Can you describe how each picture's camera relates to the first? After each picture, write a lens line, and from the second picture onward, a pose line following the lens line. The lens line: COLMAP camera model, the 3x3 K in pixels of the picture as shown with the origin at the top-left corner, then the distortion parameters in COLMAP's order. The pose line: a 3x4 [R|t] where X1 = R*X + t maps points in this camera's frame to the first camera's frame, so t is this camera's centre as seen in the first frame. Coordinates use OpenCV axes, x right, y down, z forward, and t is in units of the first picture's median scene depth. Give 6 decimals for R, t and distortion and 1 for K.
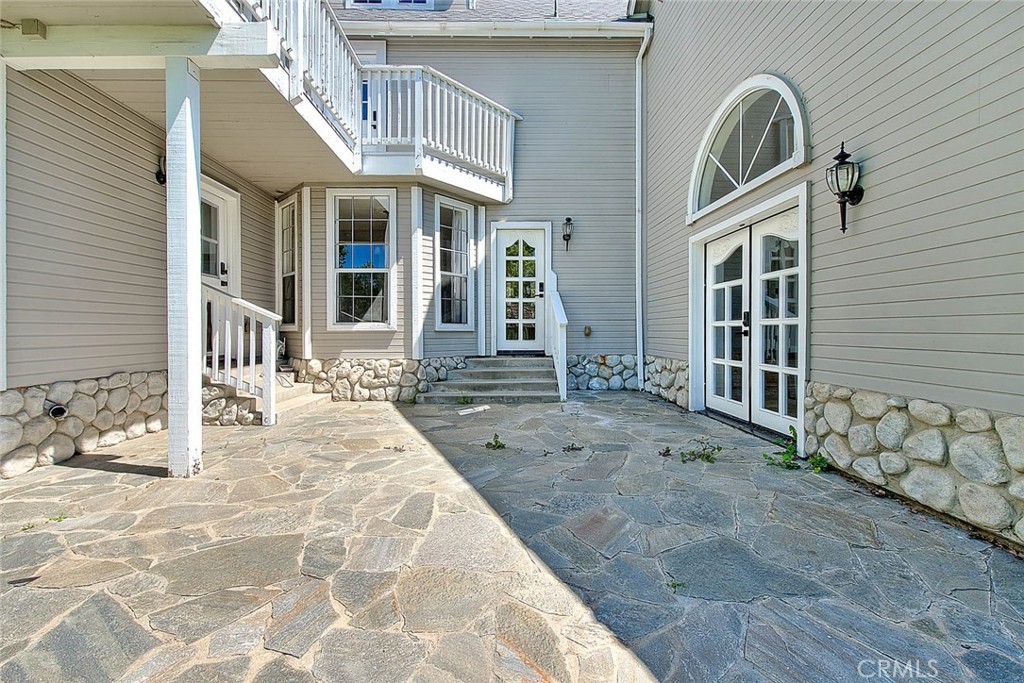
lens RADIAL K [[443.1, 0, 507.7], [0, 443.1, 335.0], [0, 0, 1]] dist [-0.007456, -0.000918]
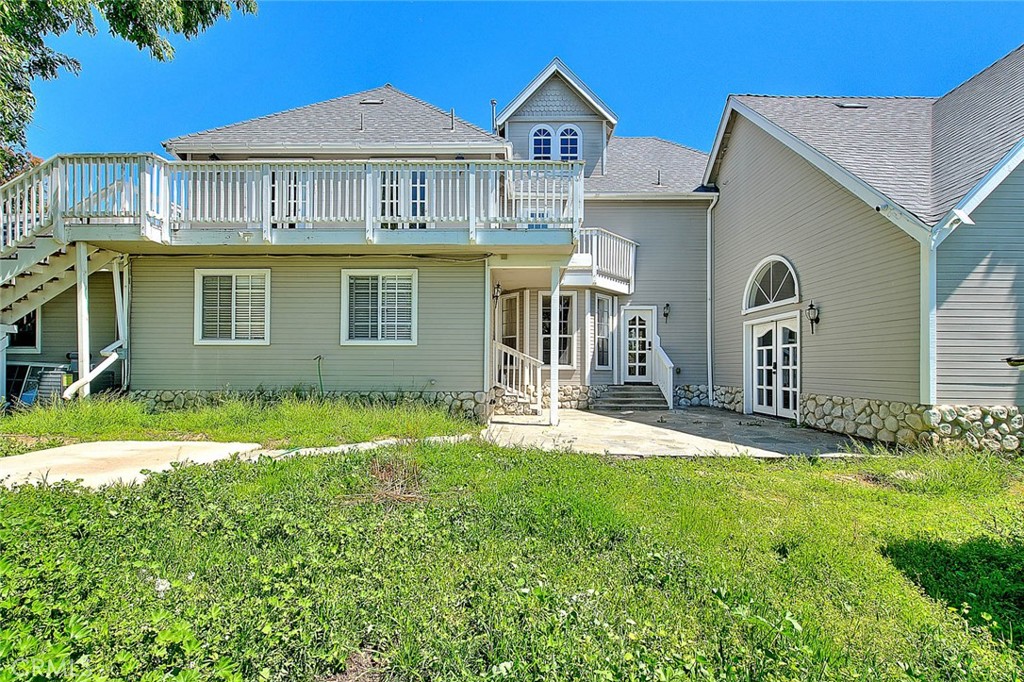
lens RADIAL K [[443.1, 0, 520.3], [0, 443.1, 360.0], [0, 0, 1]] dist [-0.007456, -0.000918]
pose [[0.999637, 0.007800, -0.025794, -0.532095], [-0.008506, 0.999589, -0.027390, 0.003166], [0.025570, 0.027600, 0.999292, -0.980782]]
